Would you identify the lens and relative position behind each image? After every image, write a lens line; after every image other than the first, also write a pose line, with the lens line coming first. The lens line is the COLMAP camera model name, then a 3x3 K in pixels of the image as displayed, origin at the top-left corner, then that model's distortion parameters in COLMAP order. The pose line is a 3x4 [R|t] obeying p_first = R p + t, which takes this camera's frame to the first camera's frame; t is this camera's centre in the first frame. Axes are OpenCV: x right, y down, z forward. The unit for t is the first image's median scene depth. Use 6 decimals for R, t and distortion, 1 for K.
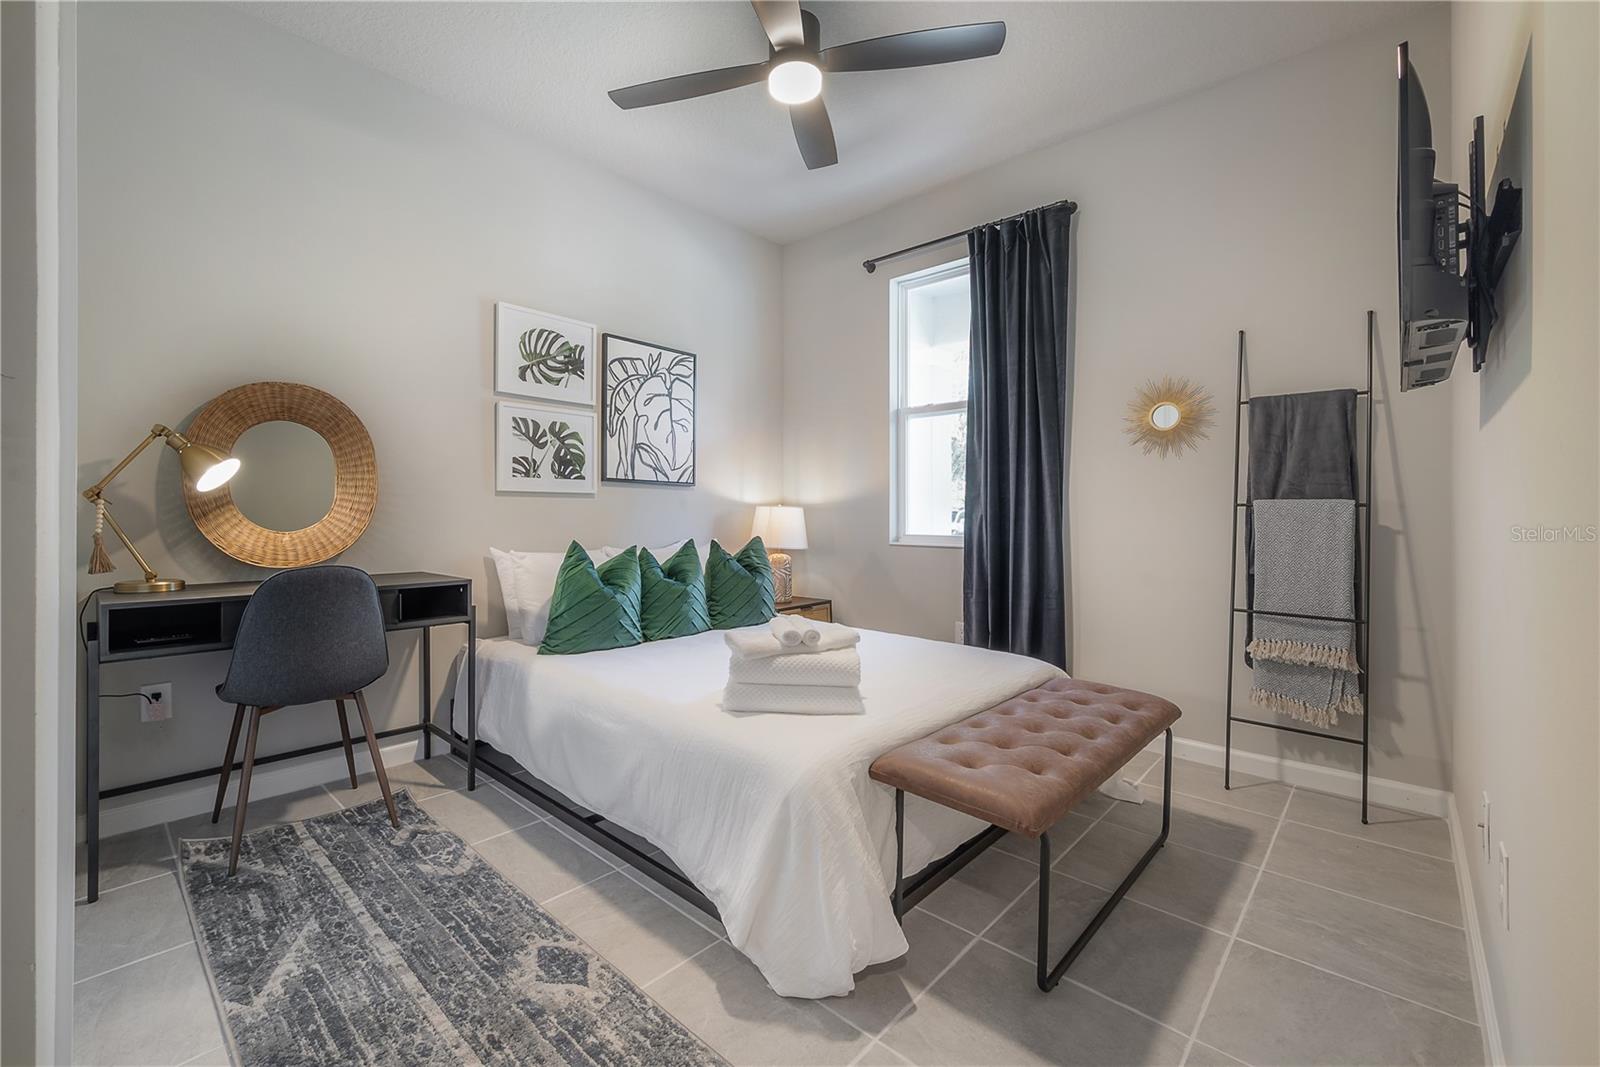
lens RADIAL K [[665.6, 0, 761.4], [0, 665.6, 501.5], [0, 0, 1]] dist [0.004029, -0.000374]
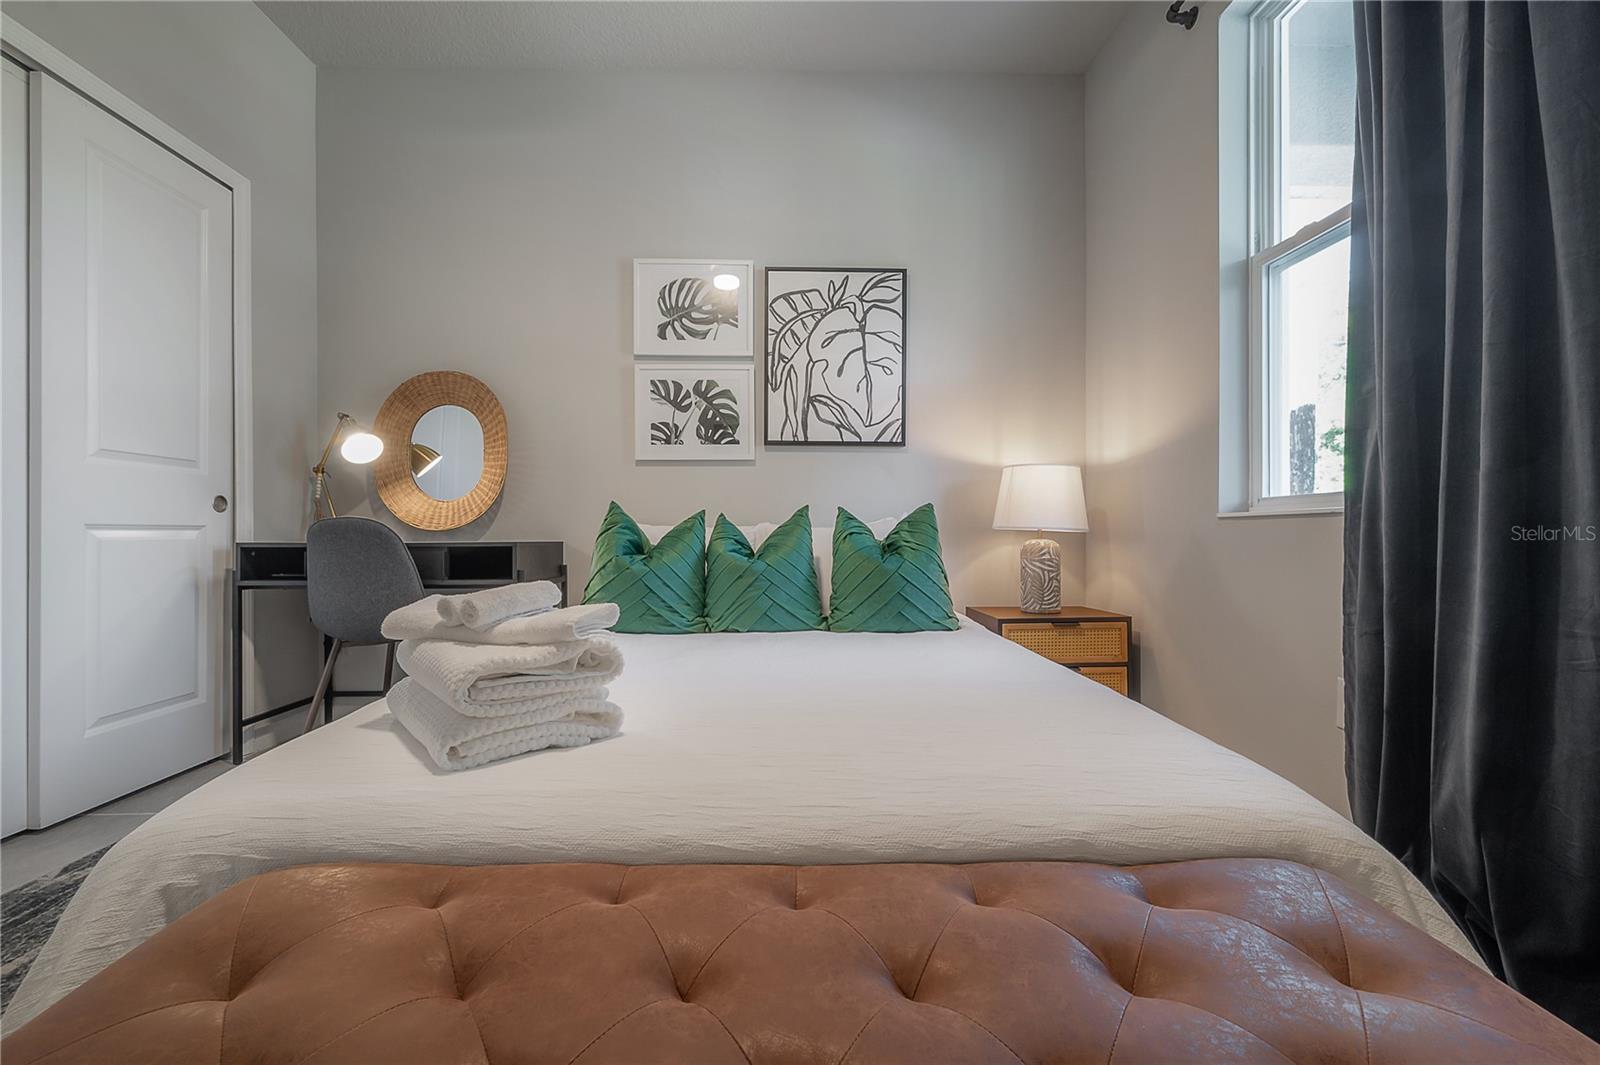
lens RADIAL K [[638.7, 0, 794.2], [0, 638.7, 535.1], [0, 0, 1]] dist [-0.002454, 0.000837]
pose [[0.709459, -0.009083, -0.704688, 0.450937], [0.018712, 0.999807, 0.005952, 0.100212], [0.704498, -0.017409, 0.709492, 0.580449]]
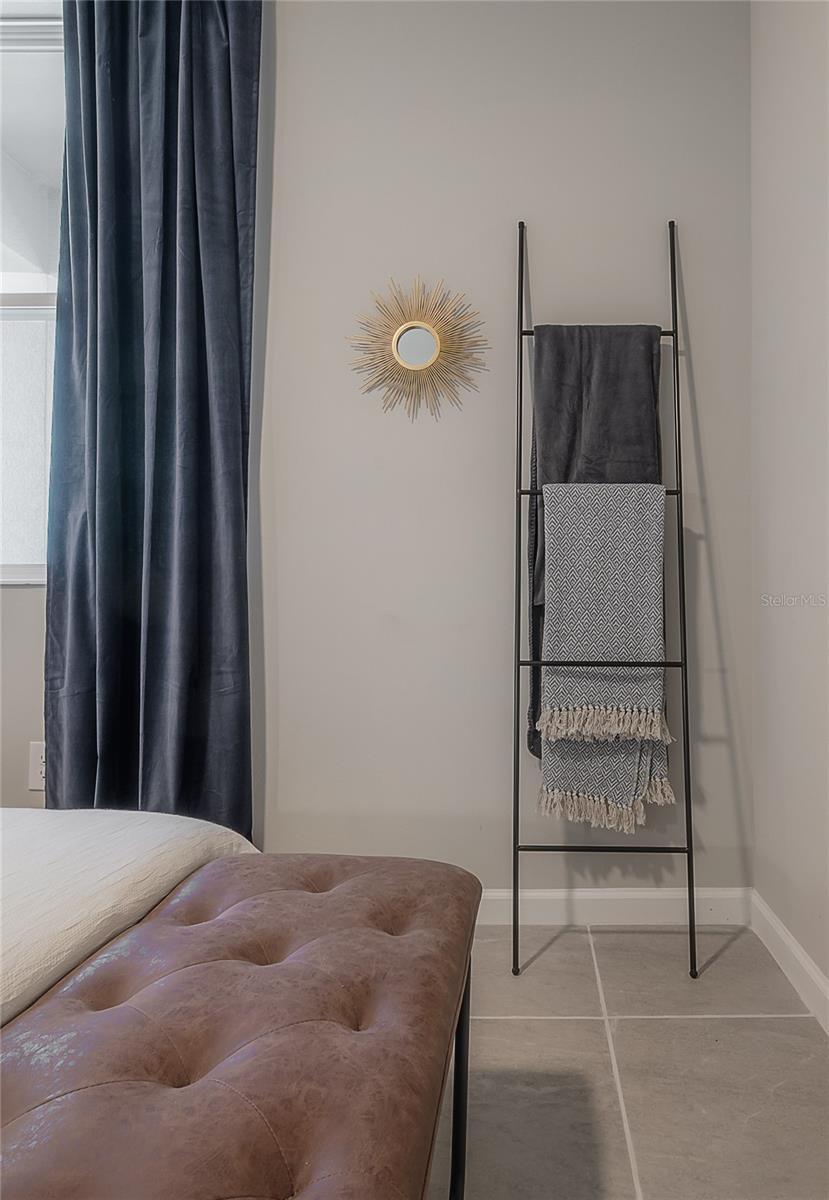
lens RADIAL K [[721.2, 0, 518.7], [0, 721.2, 594.6], [0, 0, 1]] dist [-0.005878, 0.000464]
pose [[0.728904, 0.003180, 0.684609, 0.260293], [-0.006444, 0.999977, 0.002216, 0.097707], [-0.684586, -0.006026, 0.728907, 0.519898]]
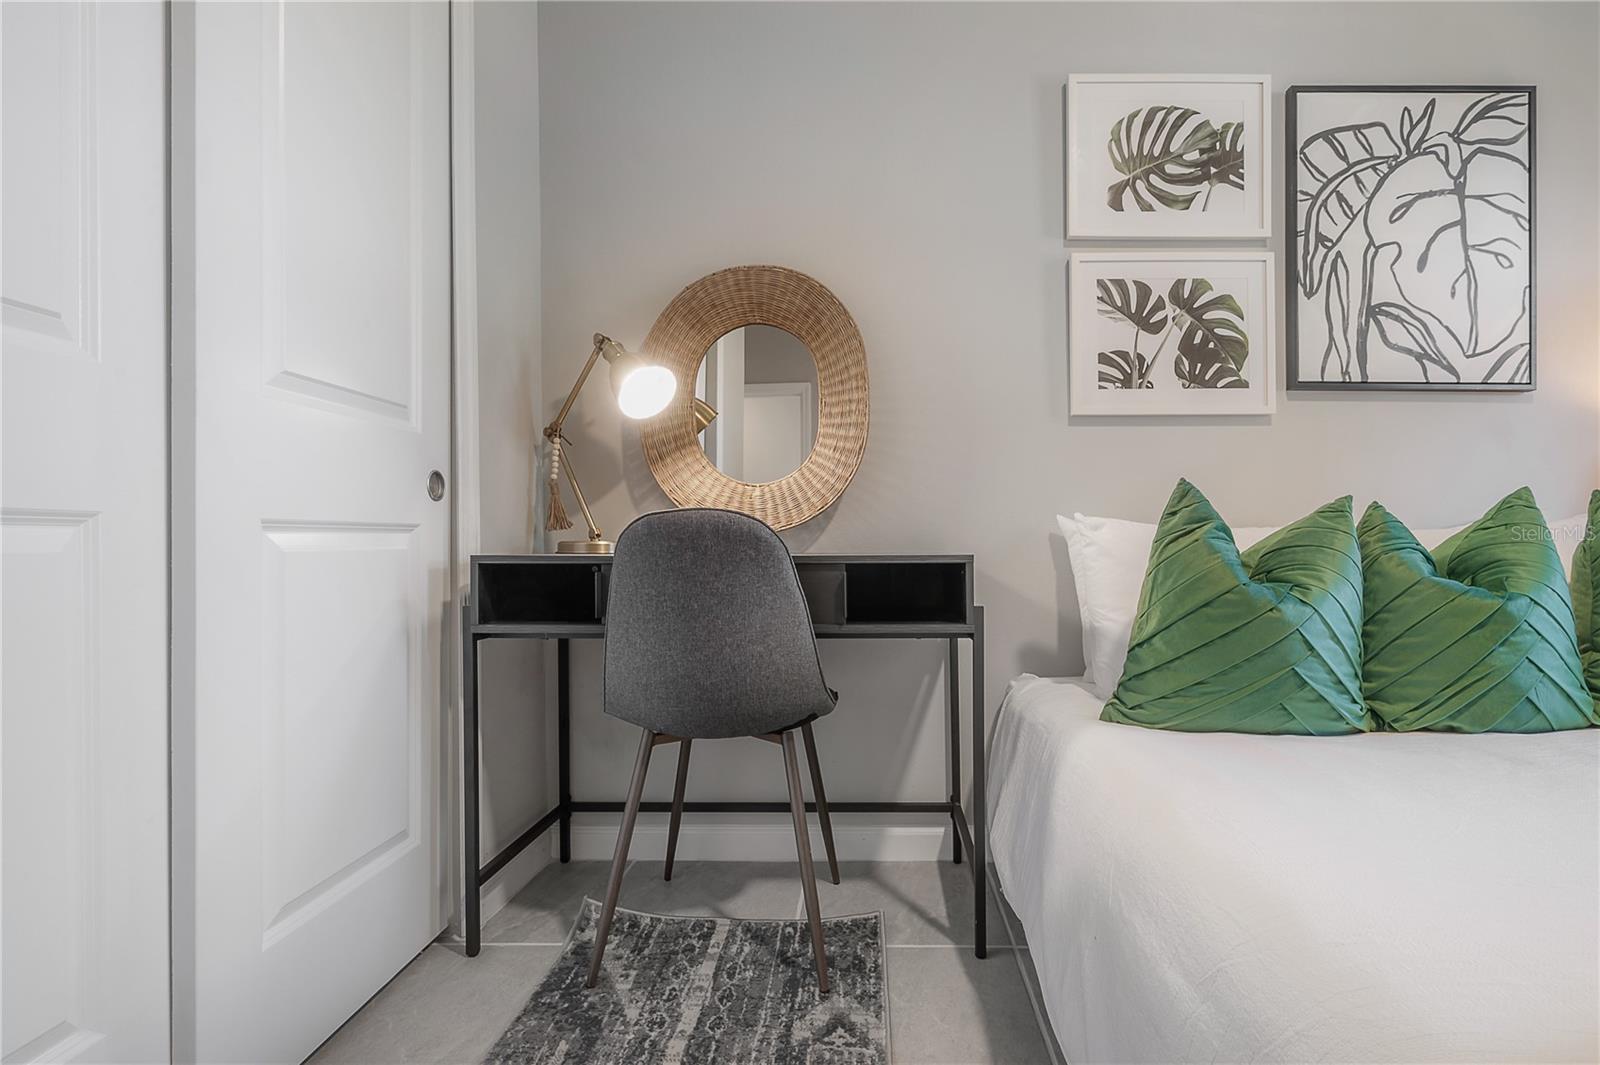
lens RADIAL K [[780.0, 0, 864.4], [0, 780.0, 542.9], [0, 0, 1]] dist [-0.001805, -0.001116]
pose [[0.686957, -0.005867, -0.726674, -0.046436], [0.017520, 0.999810, 0.008491, 0.092517], [0.726486, -0.018564, 0.686930, 0.477395]]
